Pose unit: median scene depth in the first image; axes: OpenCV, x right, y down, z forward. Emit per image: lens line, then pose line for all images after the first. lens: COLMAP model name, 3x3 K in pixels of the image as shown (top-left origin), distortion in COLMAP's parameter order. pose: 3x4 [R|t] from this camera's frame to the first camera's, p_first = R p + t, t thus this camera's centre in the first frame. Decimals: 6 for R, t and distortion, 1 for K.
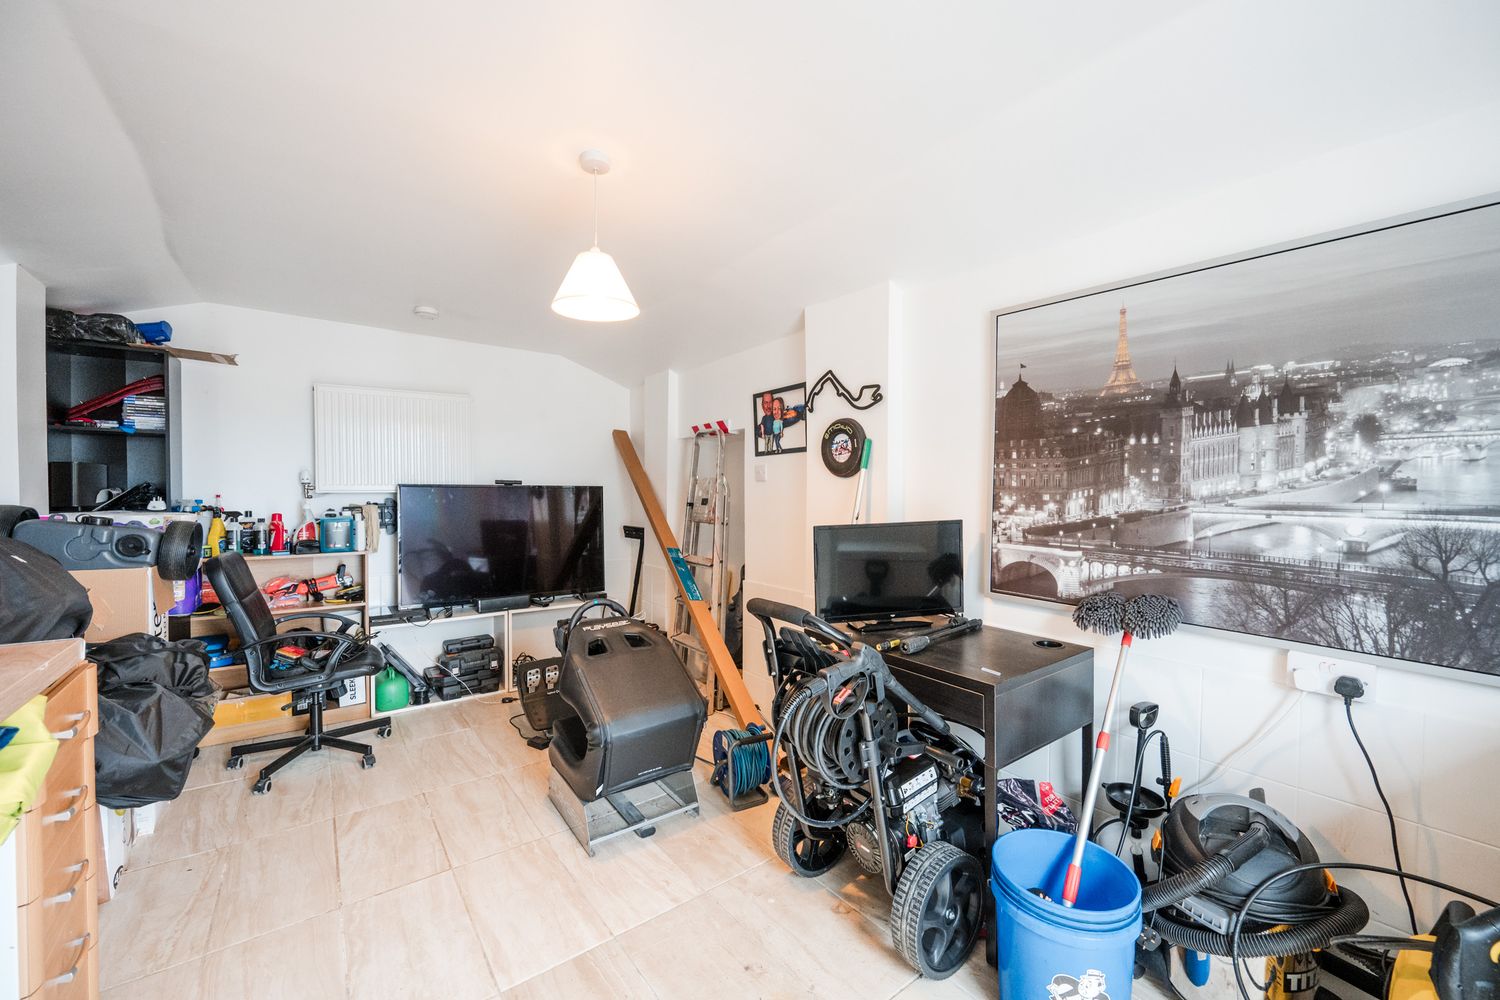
lens RADIAL K [[588.8, 0, 752.5], [0, 588.8, 504.3], [0, 0, 1]] dist [-0.003557, 0.000349]
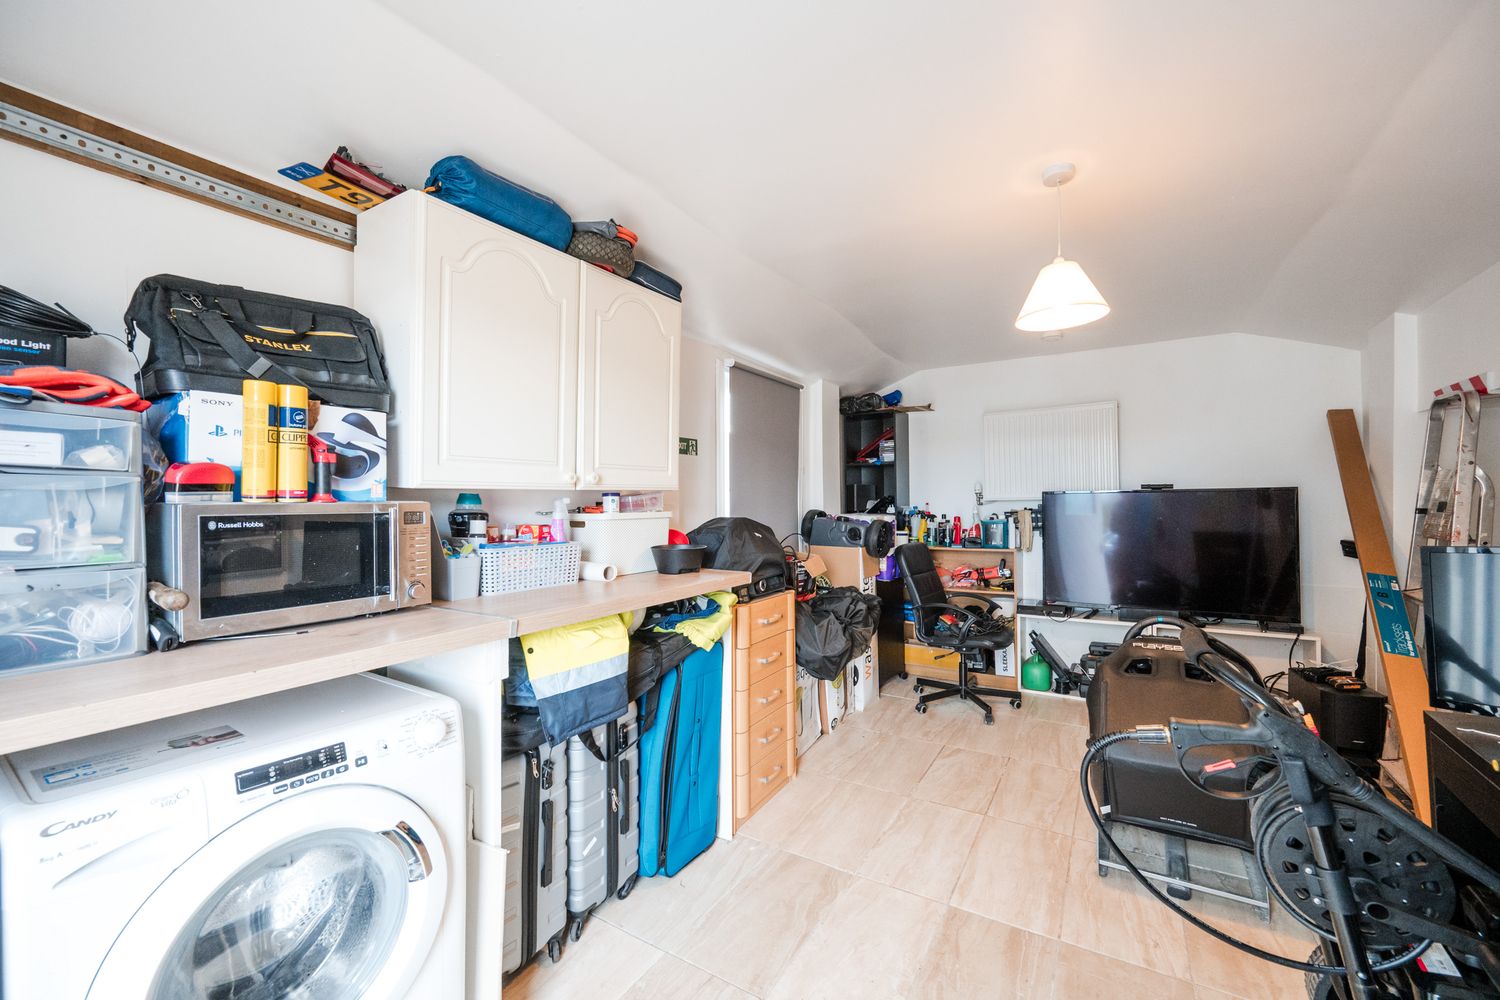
lens RADIAL K [[588.8, 0, 752.5], [0, 588.8, 504.3], [0, 0, 1]] dist [-0.003557, 0.000349]
pose [[0.371293, -0.006900, -0.928490, 0.274687], [-0.003258, 0.999957, -0.008733, 0.001124], [0.928510, 0.006268, 0.371254, 0.073952]]
